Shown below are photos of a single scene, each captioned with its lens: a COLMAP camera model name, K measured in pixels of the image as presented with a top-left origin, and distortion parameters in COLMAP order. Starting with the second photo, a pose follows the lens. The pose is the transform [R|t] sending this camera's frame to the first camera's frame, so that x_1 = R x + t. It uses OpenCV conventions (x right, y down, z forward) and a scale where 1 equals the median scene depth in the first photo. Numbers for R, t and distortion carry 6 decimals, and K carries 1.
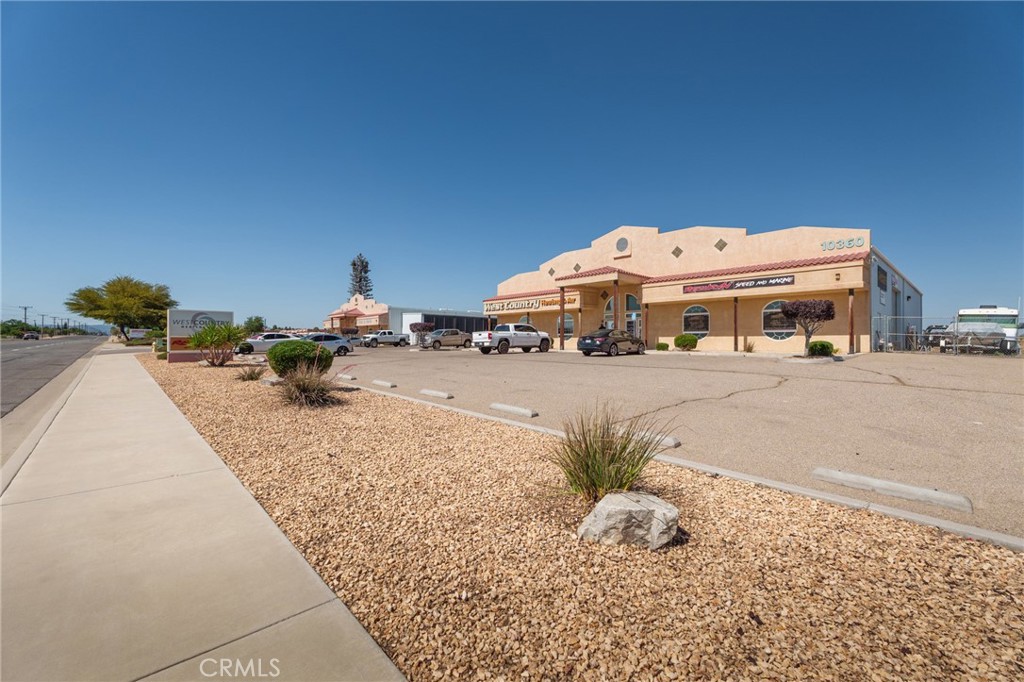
lens RADIAL K [[420.0, 0, 512.0], [0, 420.0, 341.0], [0, 0, 1]] dist [0.000619, 0.000080]
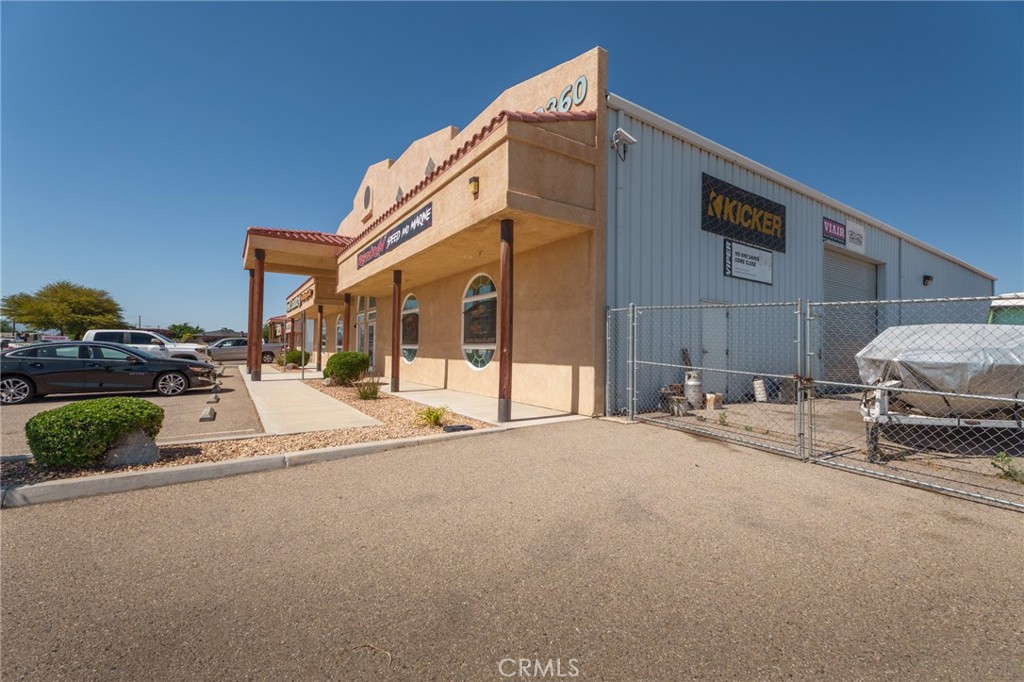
lens RADIAL K [[420.0, 0, 512.0], [0, 420.0, 341.0], [0, 0, 1]] dist [0.000619, 0.000080]
pose [[0.988087, 0.003886, -0.153847, 0.741719], [-0.006266, 0.999868, -0.014985, -0.023217], [0.153769, 0.015770, 0.987981, 0.588965]]
